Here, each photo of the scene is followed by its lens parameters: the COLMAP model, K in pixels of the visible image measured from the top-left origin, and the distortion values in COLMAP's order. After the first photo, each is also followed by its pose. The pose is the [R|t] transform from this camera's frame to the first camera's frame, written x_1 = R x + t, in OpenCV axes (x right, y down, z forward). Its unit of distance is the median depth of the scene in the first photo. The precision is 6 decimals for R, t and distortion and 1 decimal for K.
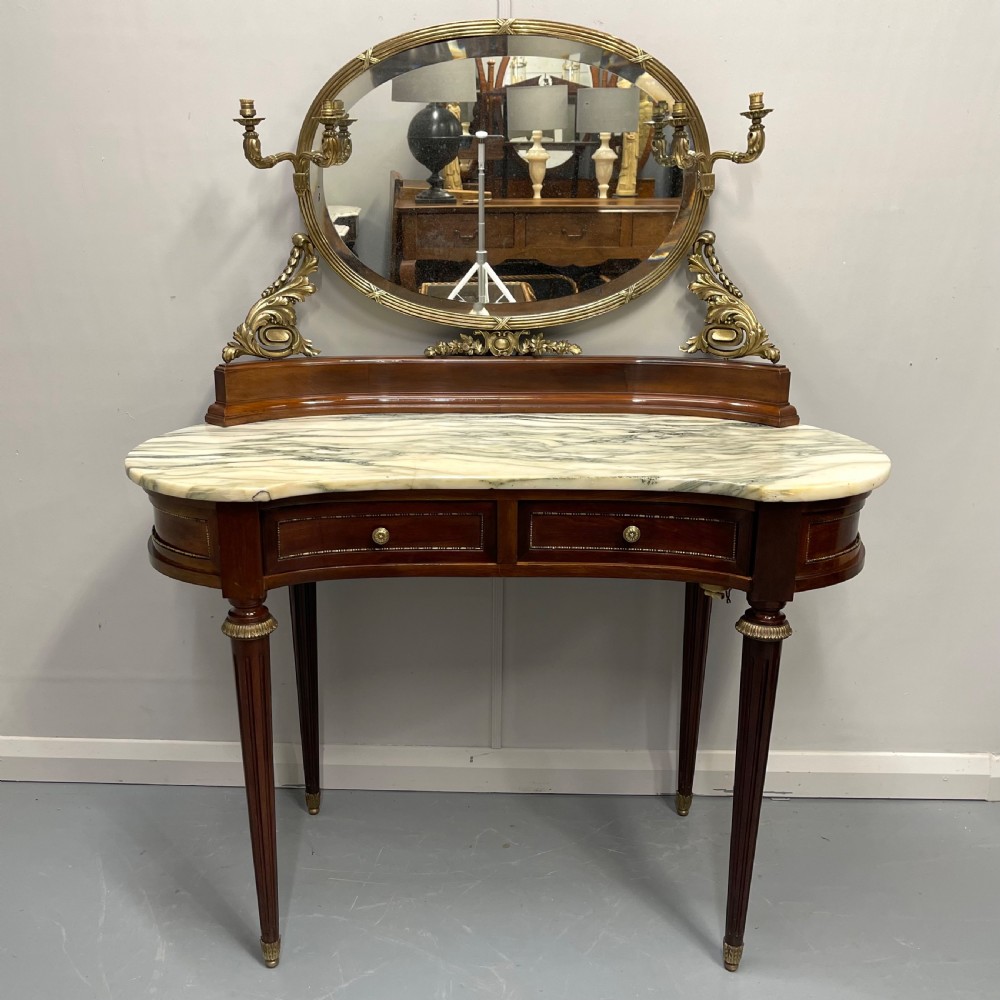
lens RADIAL K [[1073.2, 0, 472.4], [0, 1073.2, 516.6], [0, 0, 1]] dist [0.057083, 0.000000]
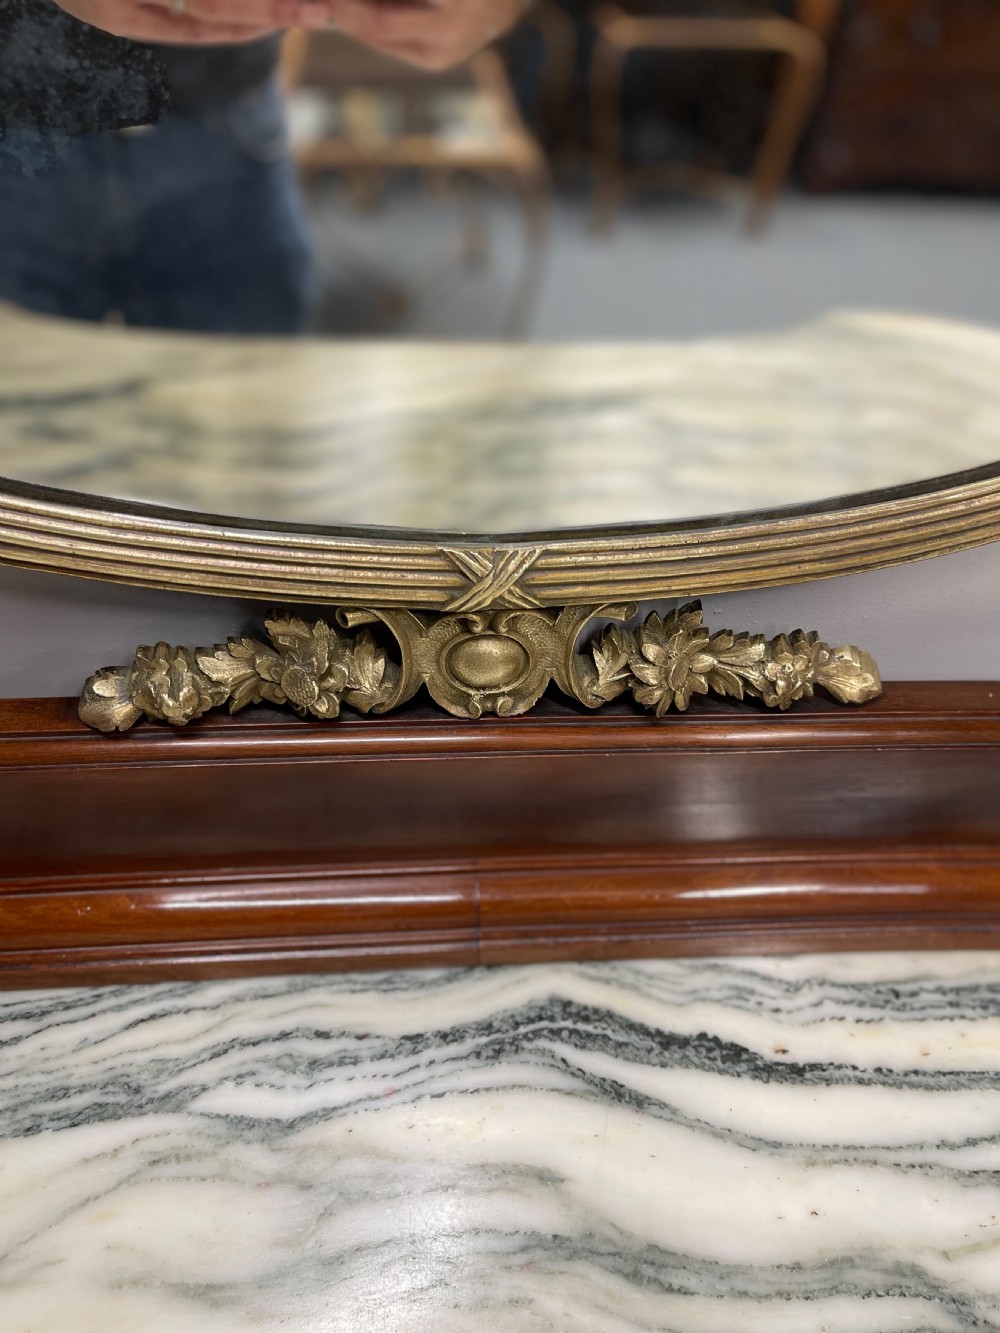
lens RADIAL K [[1012.3, 0, 489.5], [0, 1012.3, 679.1], [0, 0, 1]] dist [0.066672, -0.086325]
pose [[0.996416, -0.018133, 0.082620, 0.012872], [-0.014366, 0.926284, 0.376553, -0.233713], [-0.083358, -0.376390, 0.922704, 0.856231]]
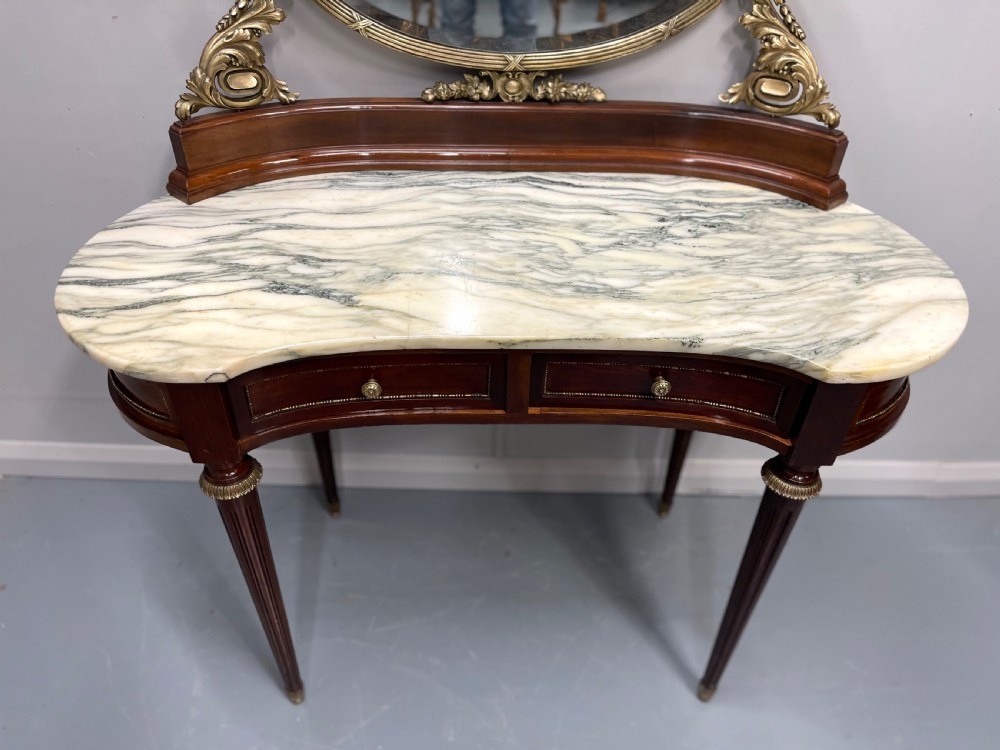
lens RADIAL K [[759.4, 0, 500.8], [0, 759.4, 378.0], [0, 0, 1]] dist [0.066672, -0.086325]
pose [[0.999529, 0.002564, 0.030597, -0.000290], [-0.014188, 0.922304, 0.386204, -0.187993], [-0.027229, -0.386456, 0.921906, 0.362300]]
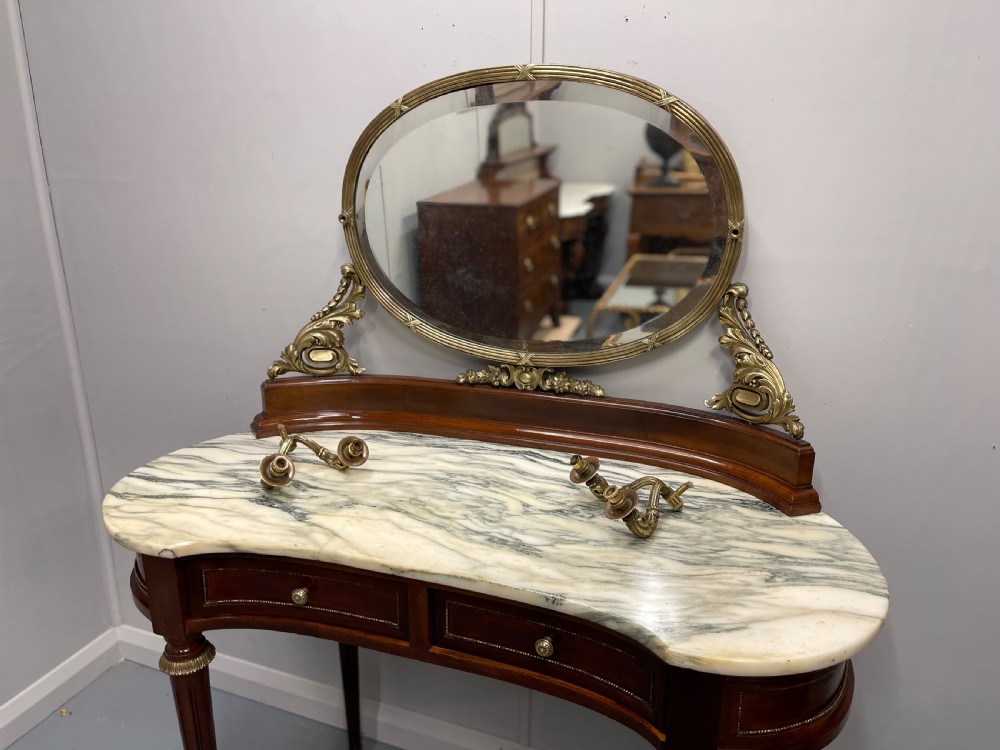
lens RADIAL K [[759.4, 0, 503.4], [0, 759.4, 382.7], [0, 0, 1]] dist [0.066672, -0.086325]
pose [[0.941860, 0.098307, -0.321302, 0.245370], [-0.098521, 0.995012, 0.015636, -0.170853], [0.321237, 0.016928, 0.946848, 0.323698]]
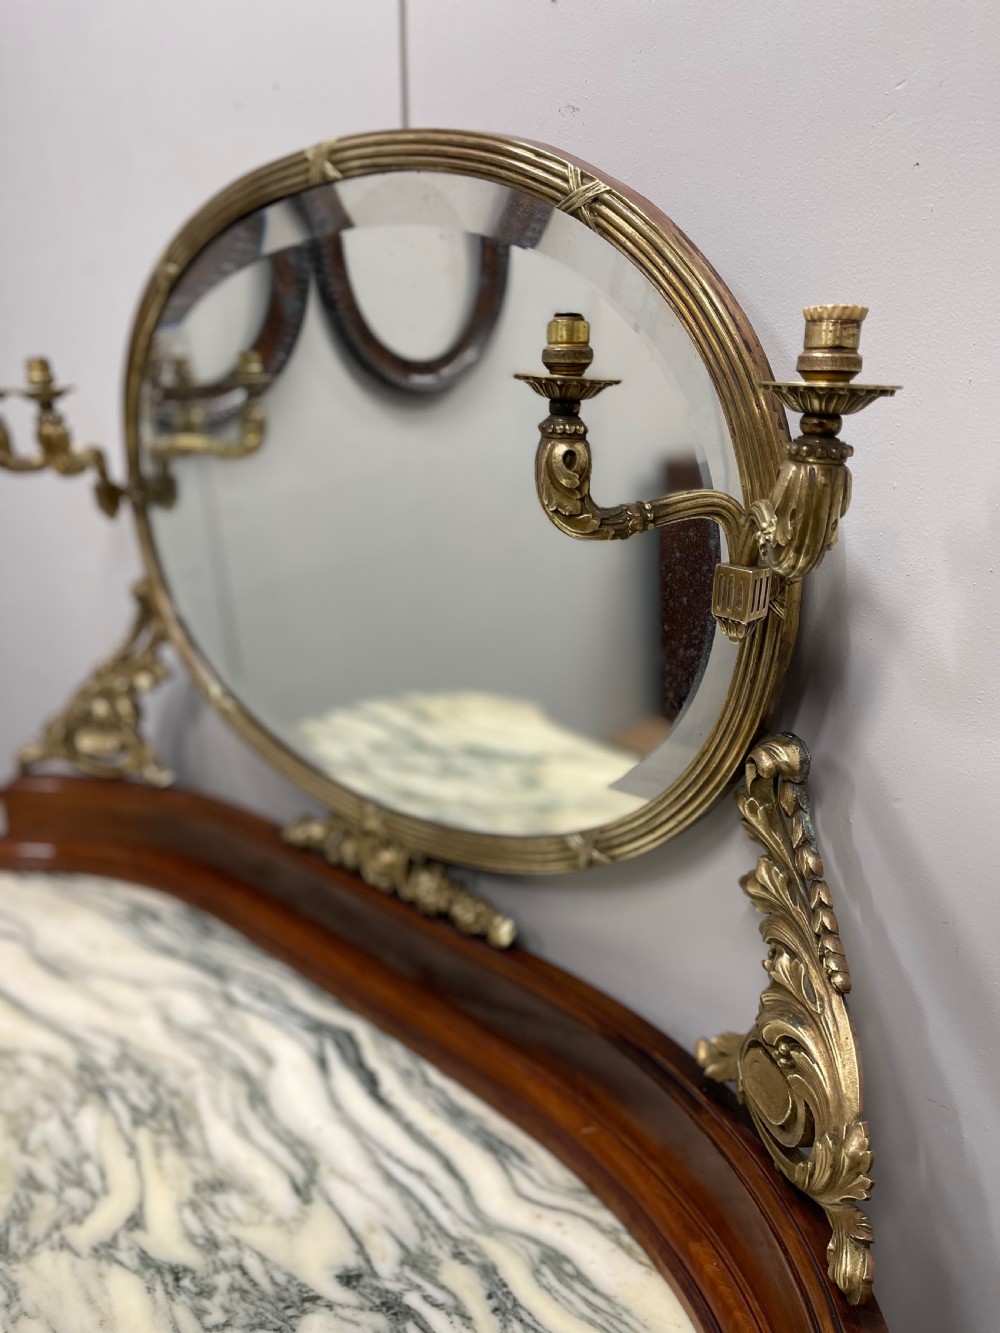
lens RADIAL K [[1012.3, 0, 493.5], [0, 1012.3, 679.5], [0, 0, 1]] dist [0.066672, -0.086325]
pose [[0.701610, 0.189371, -0.686936, 0.352301], [-0.201056, 0.977479, 0.064116, -0.281559], [0.683608, 0.093129, 0.723884, 0.736404]]
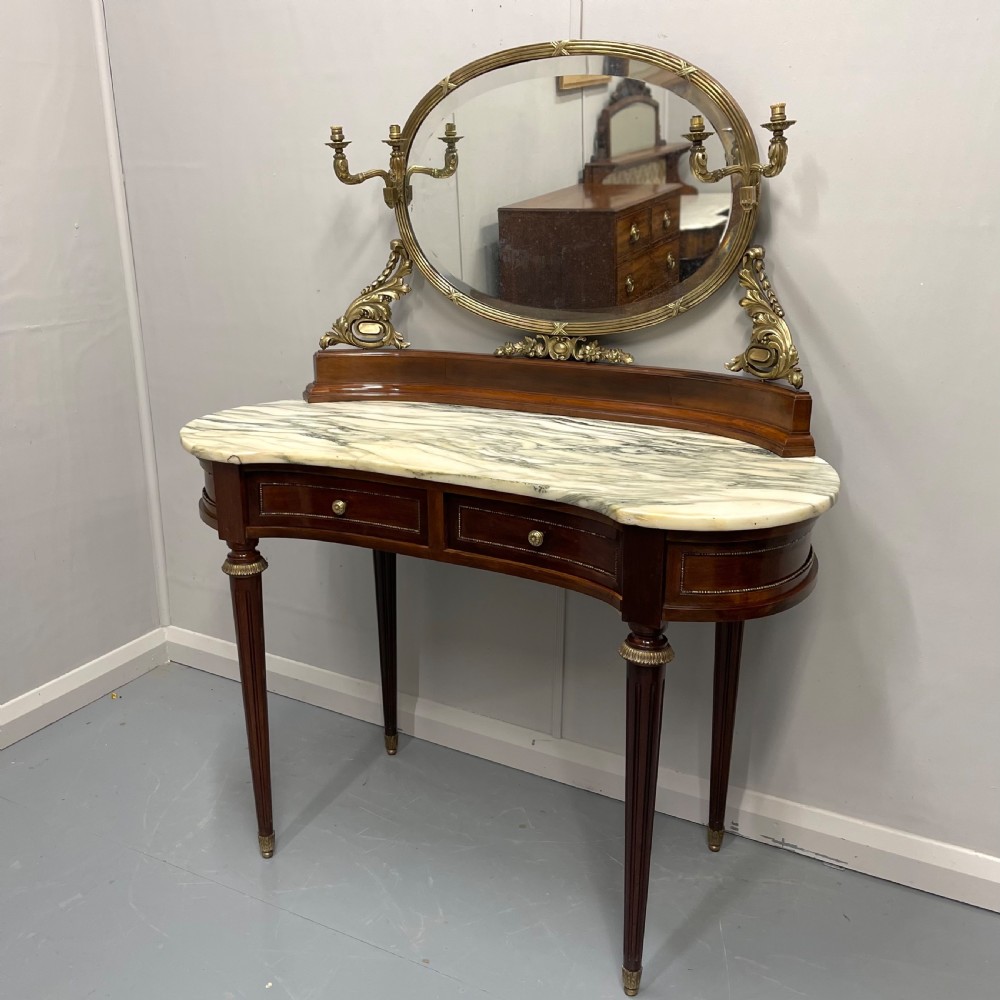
lens RADIAL K [[1073.2, 0, 469.3], [0, 1073.2, 506.7], [0, 0, 1]] dist [0.057083, 0.000000]
pose [[0.872435, 0.136550, -0.469266, 0.475956], [-0.133526, 0.990242, 0.039902, -0.039469], [0.470135, 0.027847, 0.882155, 0.042176]]
